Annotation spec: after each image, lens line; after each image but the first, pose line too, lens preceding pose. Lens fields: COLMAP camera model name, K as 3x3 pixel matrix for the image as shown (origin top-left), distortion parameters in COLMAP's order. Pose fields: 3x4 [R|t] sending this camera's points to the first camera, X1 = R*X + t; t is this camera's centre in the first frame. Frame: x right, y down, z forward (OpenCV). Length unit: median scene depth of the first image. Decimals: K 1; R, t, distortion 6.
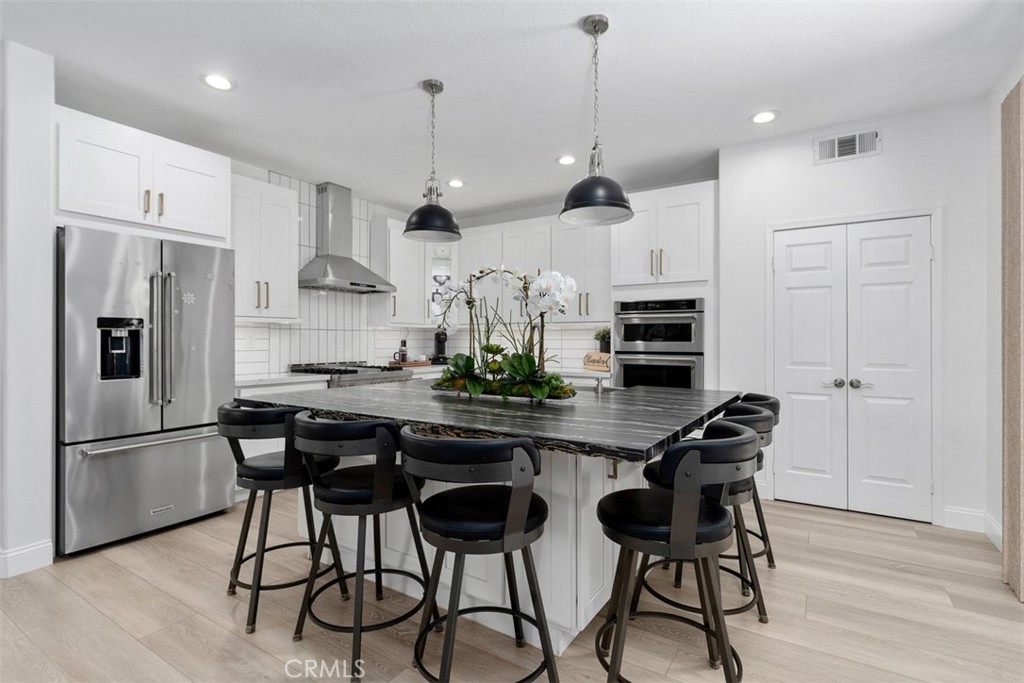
lens RADIAL K [[475.5, 0, 512.8], [0, 475.5, 339.2], [0, 0, 1]] dist [-0.003596, -0.000451]
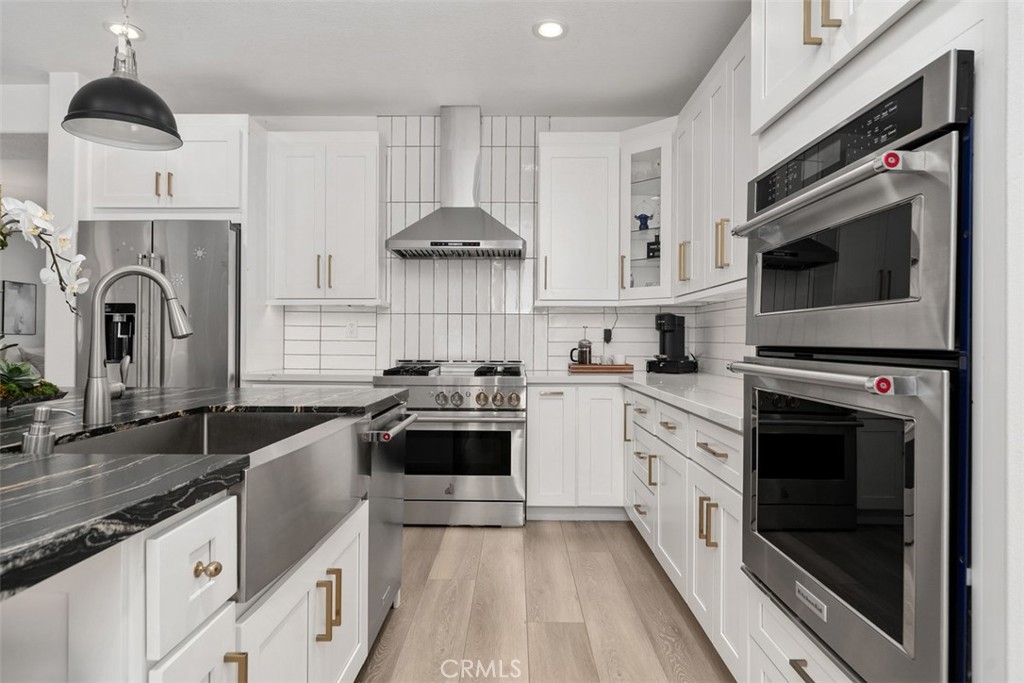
lens RADIAL K [[593.0, 0, 511.3], [0, 593.0, 336.8], [0, 0, 1]] dist [-0.002045, 0.000128]
pose [[0.527628, -0.002107, -0.849473, 0.449030], [-0.002473, 0.999989, -0.004017, 0.019955], [0.849472, 0.004220, 0.527617, 0.660772]]
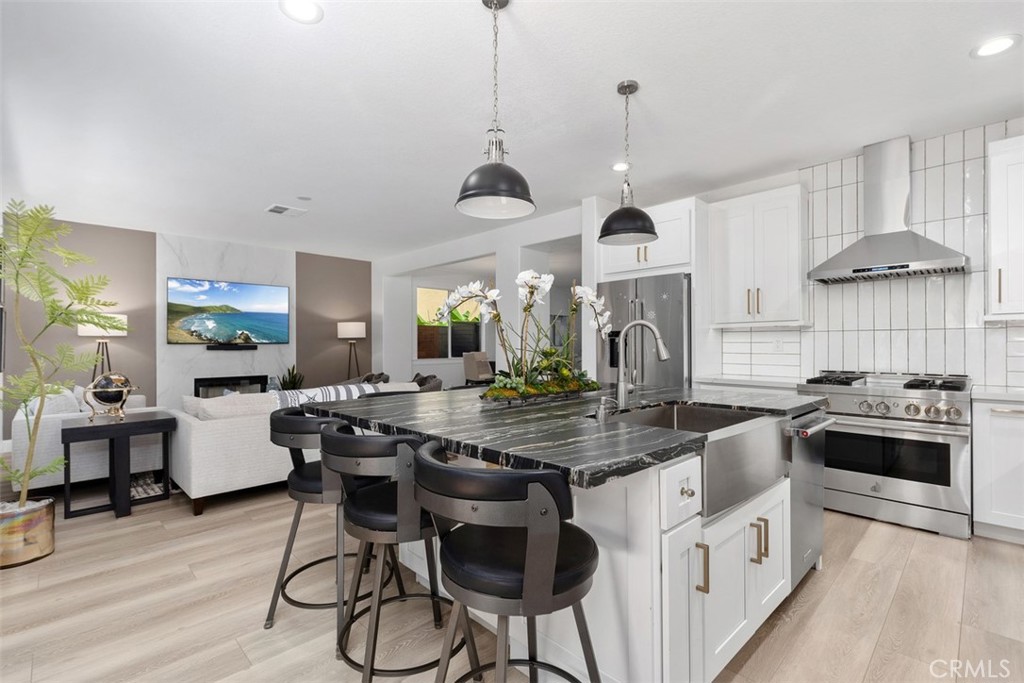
lens RADIAL K [[464.5, 0, 507.7], [0, 464.5, 343.2], [0, 0, 1]] dist [0.002757, -0.000103]
pose [[-0.236346, -0.003284, -0.971663, 0.550500], [0.006235, 0.999969, -0.004896, 0.002079], [0.971649, -0.007215, -0.236318, 0.636195]]
